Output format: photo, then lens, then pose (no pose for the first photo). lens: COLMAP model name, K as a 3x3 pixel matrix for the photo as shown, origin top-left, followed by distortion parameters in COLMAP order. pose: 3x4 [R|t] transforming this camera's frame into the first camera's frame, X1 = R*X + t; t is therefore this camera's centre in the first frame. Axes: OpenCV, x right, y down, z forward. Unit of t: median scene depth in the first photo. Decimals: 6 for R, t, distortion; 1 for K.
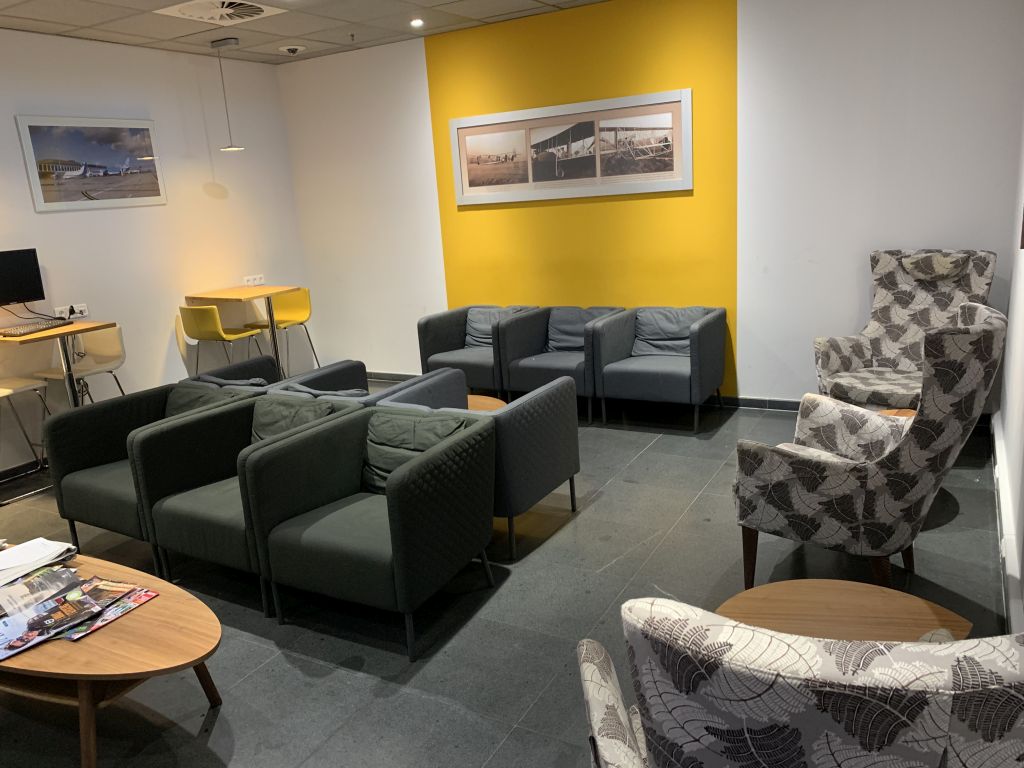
lens RADIAL K [[779.3, 0, 505.7], [0, 779.3, 387.7], [0, 0, 1]] dist [0.000716, 0.006381]
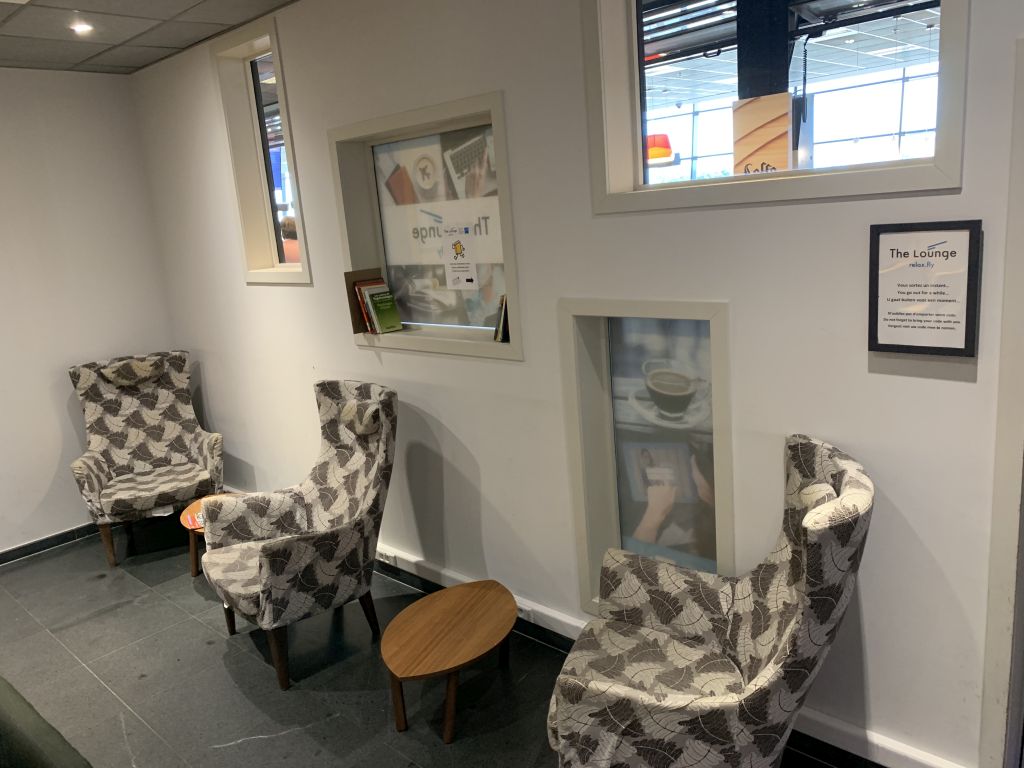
lens RADIAL K [[779.3, 0, 505.8], [0, 779.3, 382.9], [0, 0, 1]] dist [0.000716, 0.006381]
pose [[0.229326, -0.162314, 0.959721, -0.365564], [0.301856, 0.949245, 0.088413, -0.082798], [-0.925361, 0.269422, 0.266682, 0.251804]]
